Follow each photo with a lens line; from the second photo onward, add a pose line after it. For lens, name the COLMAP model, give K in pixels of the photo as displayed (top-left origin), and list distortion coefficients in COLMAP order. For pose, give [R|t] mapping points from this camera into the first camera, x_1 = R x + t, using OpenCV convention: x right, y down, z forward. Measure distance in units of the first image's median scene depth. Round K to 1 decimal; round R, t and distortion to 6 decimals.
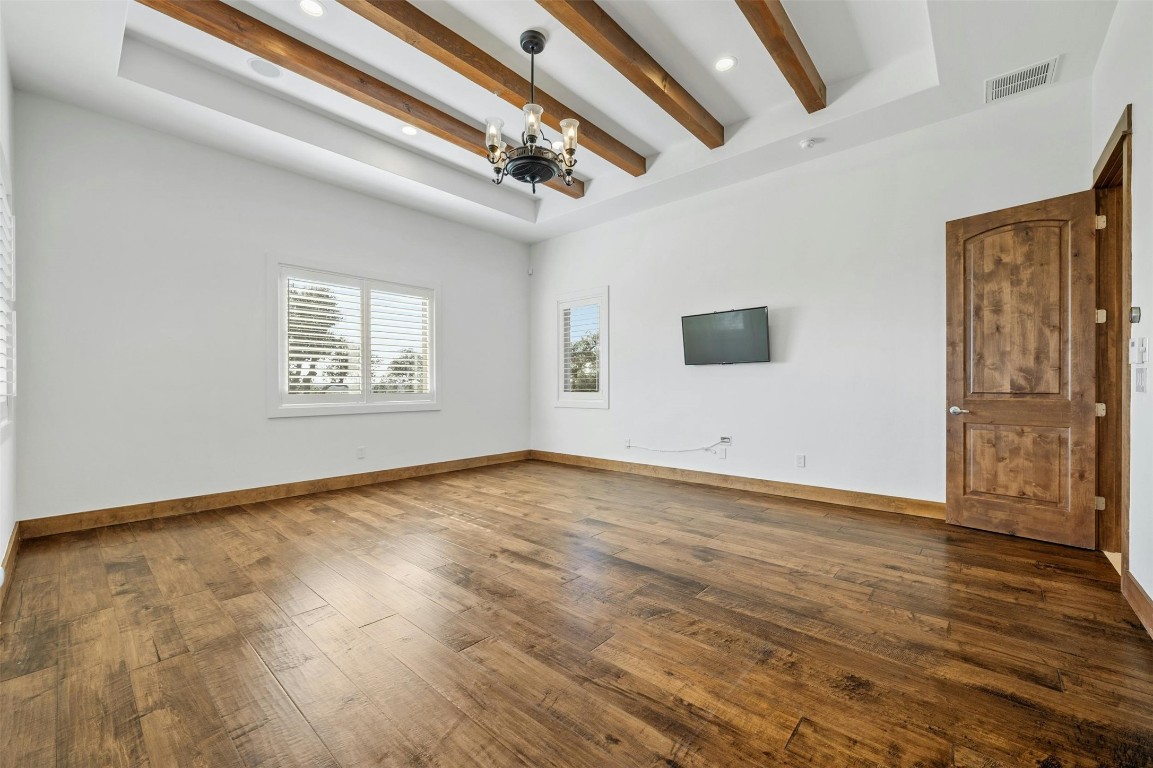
lens RADIAL K [[460.3, 0, 576.1], [0, 460.3, 387.4], [0, 0, 1]] dist [-0.009093, 0.000127]
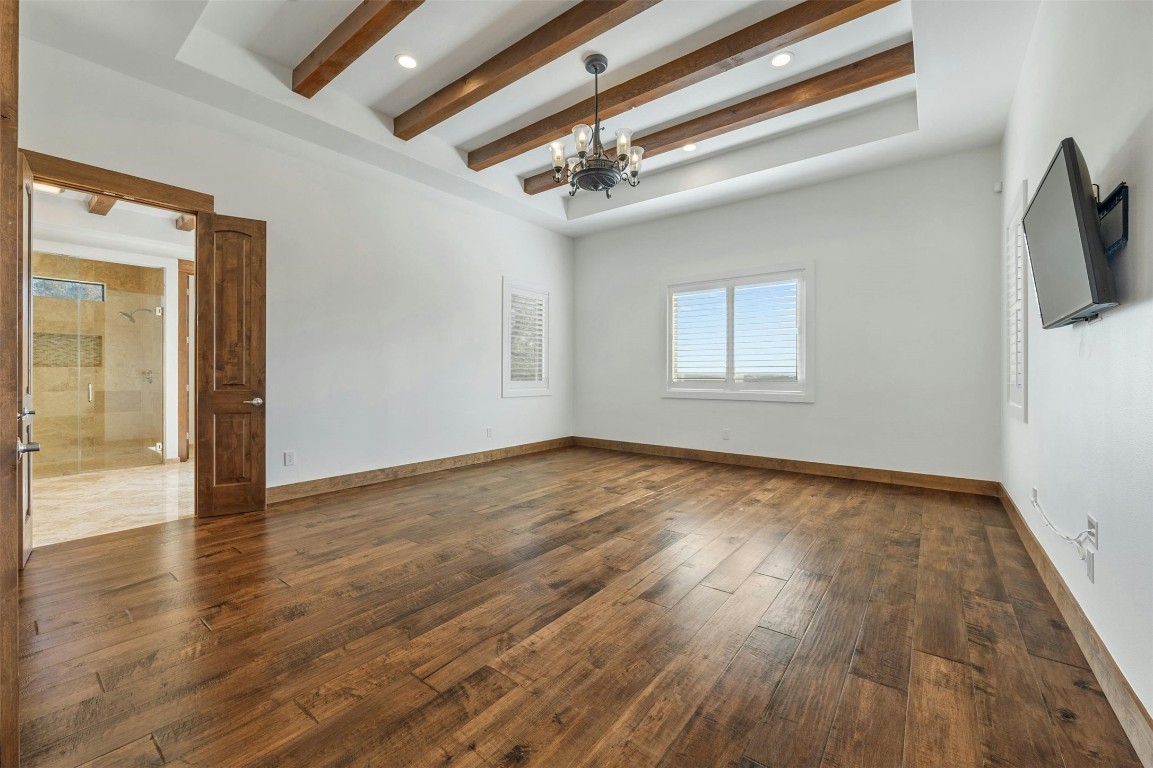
lens RADIAL K [[460.3, 0, 574.6], [0, 460.3, 374.5], [0, 0, 1]] dist [-0.009093, 0.000127]
pose [[0.068981, 0.004296, -0.997609, 1.234843], [-0.007790, 0.999963, 0.003768, -0.012718], [0.997588, 0.007512, 0.069012, 1.078202]]
